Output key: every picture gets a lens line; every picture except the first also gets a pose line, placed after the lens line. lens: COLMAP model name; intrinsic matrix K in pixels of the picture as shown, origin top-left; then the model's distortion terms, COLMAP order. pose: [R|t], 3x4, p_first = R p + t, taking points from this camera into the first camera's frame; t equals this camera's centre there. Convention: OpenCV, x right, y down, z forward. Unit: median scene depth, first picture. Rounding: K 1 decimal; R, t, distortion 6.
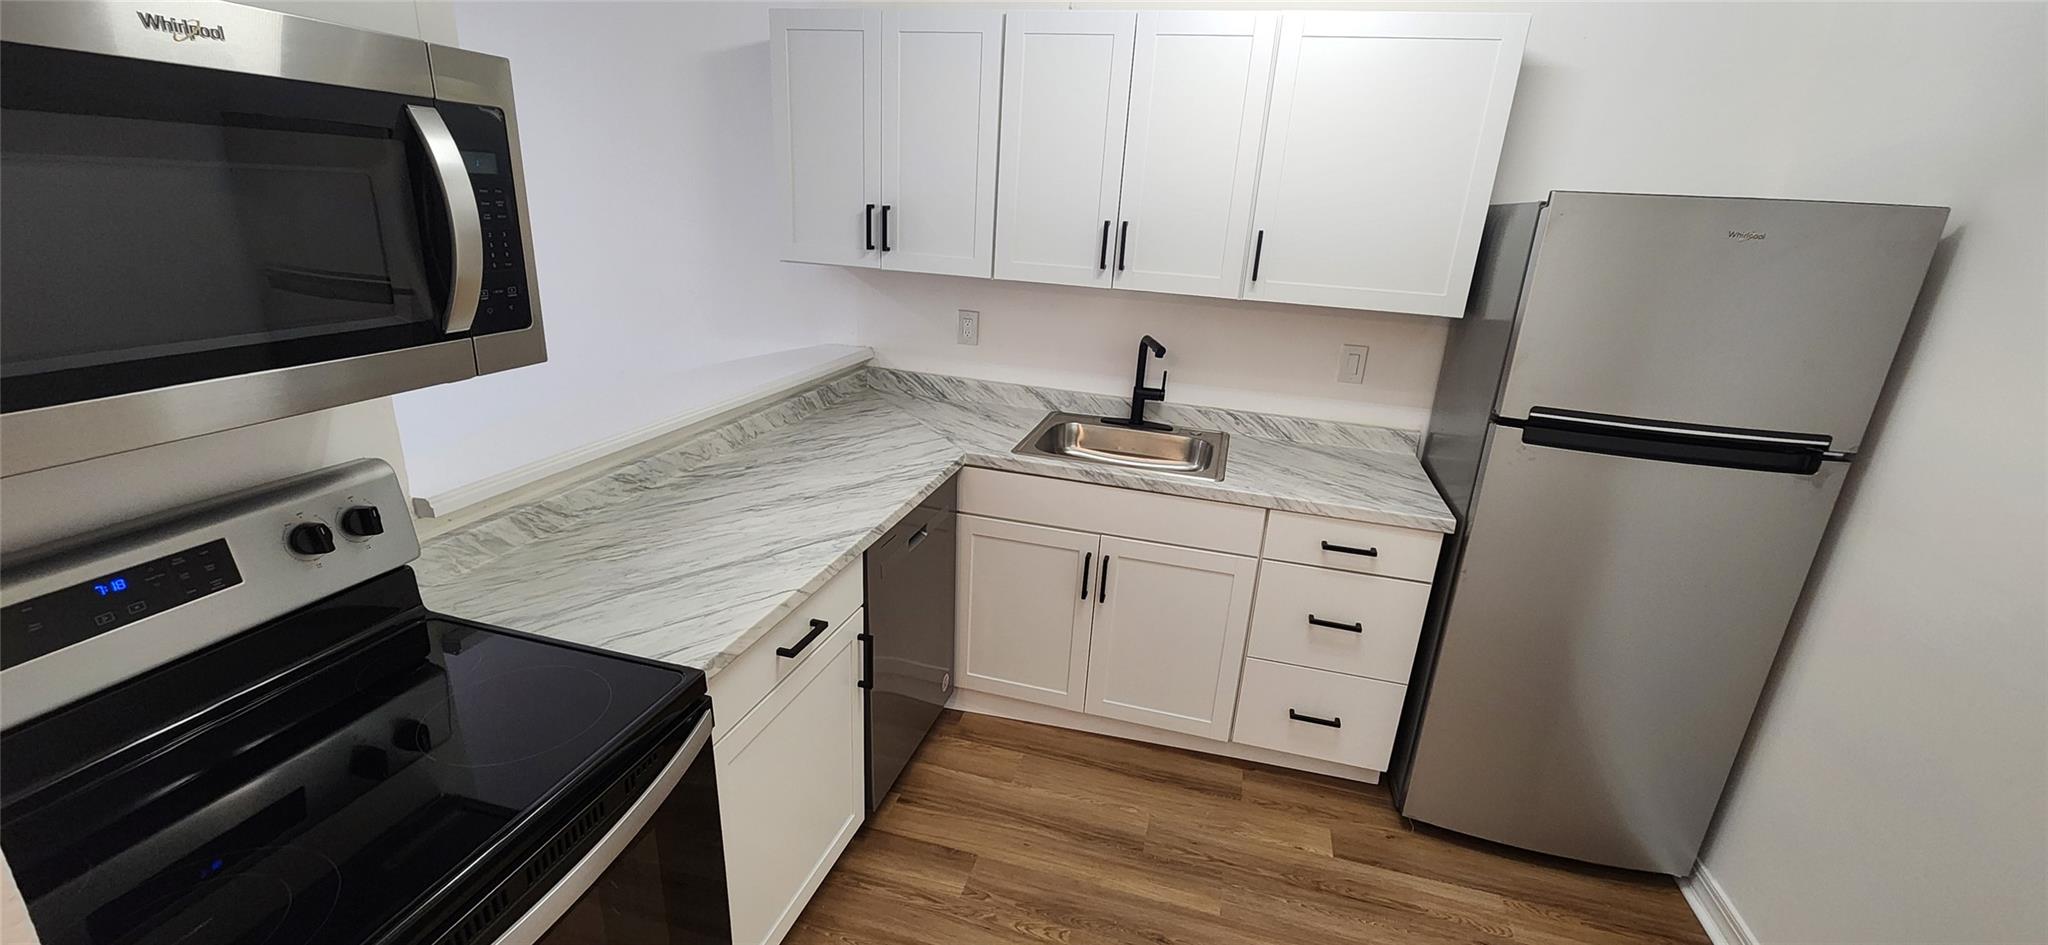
lens RADIAL K [[830.0, 0, 1024.0], [0, 830.0, 472.5], [0, 0, 1]] dist [-0.007291, 0.002762]
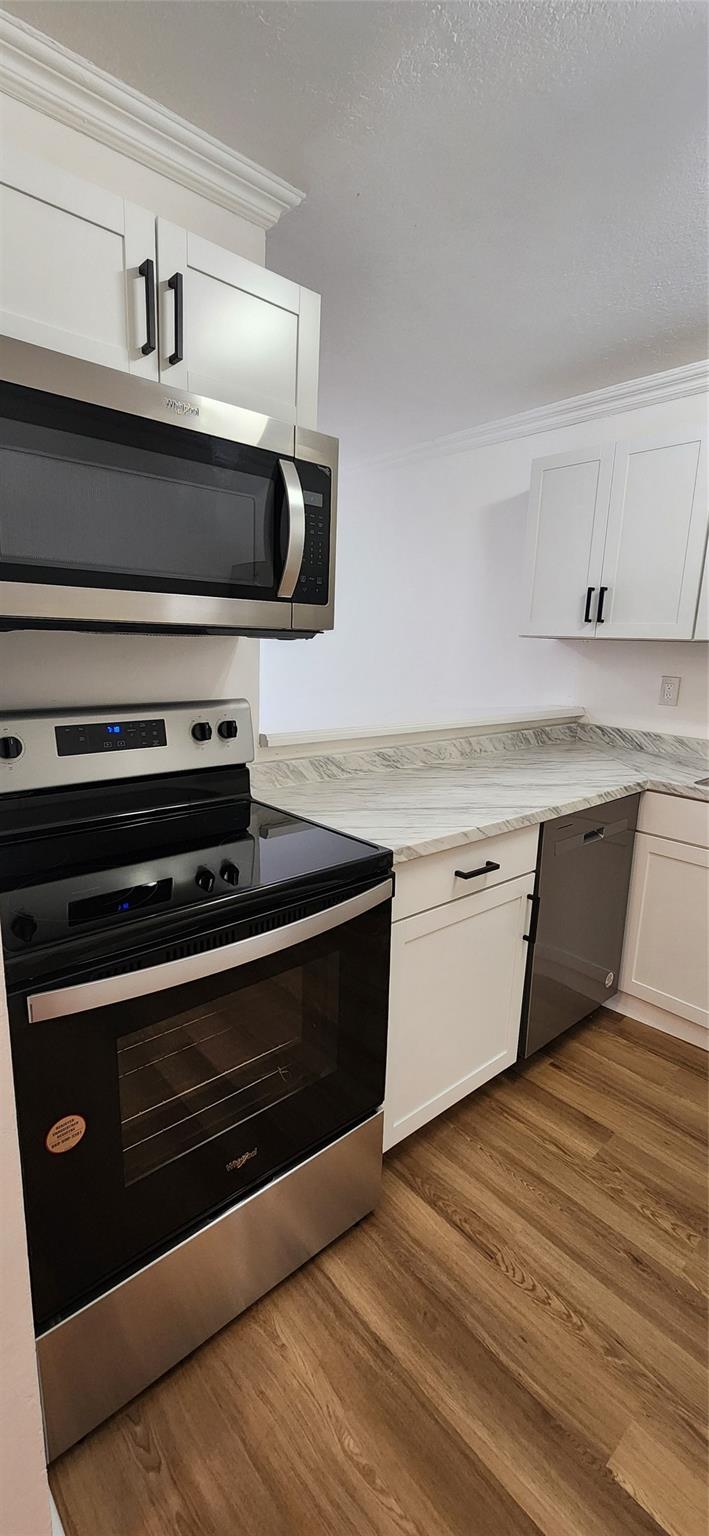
lens RADIAL K [[622.5, 0, 349.0], [0, 622.5, 762.4], [0, 0, 1]] dist [-0.007291, 0.002762]
pose [[0.834162, 0.078303, -0.545933, 0.062782], [-0.164634, 0.980091, -0.110980, 0.143435], [0.526374, 0.182454, 0.830446, 0.059585]]
